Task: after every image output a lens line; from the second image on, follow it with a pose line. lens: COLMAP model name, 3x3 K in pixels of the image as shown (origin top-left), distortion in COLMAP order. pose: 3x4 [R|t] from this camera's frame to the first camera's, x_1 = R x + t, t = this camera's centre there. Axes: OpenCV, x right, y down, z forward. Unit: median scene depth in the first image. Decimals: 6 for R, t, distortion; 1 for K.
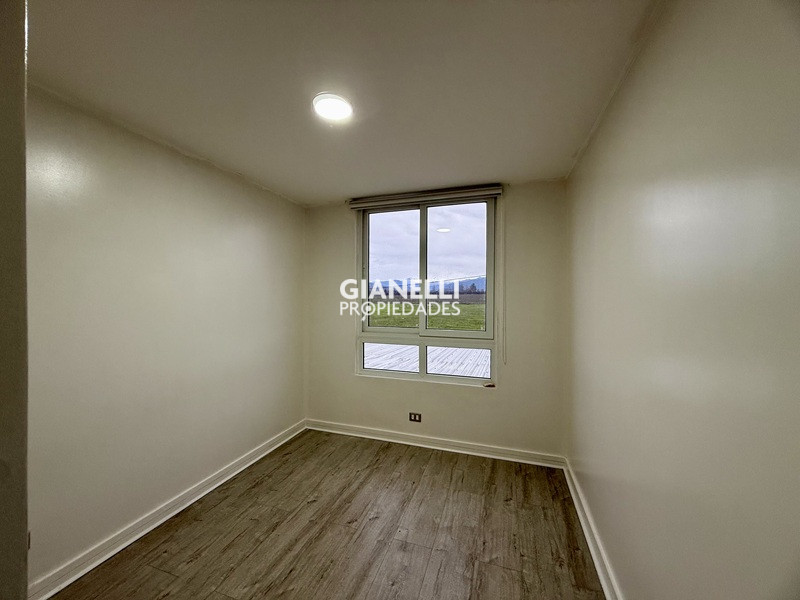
lens RADIAL K [[321.3, 0, 390.1], [0, 321.3, 295.5], [0, 0, 1]] dist [-0.000964, 0.000386]
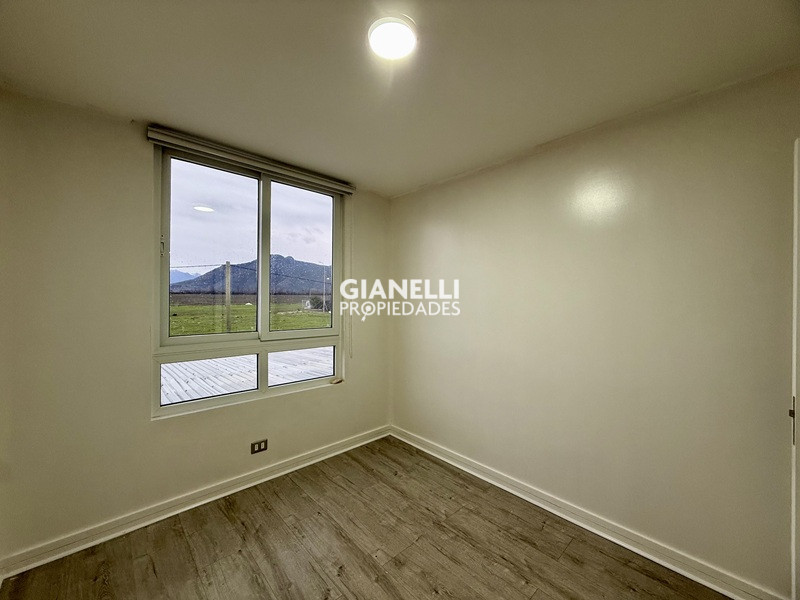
lens RADIAL K [[321.3, 0, 399.2], [0, 321.3, 298.0], [0, 0, 1]] dist [-0.000964, 0.000386]
pose [[0.468668, 0.009408, 0.883324, -0.479828], [-0.003514, 0.999955, -0.008786, 0.028859], [-0.883368, 0.001013, 0.468680, 0.361725]]
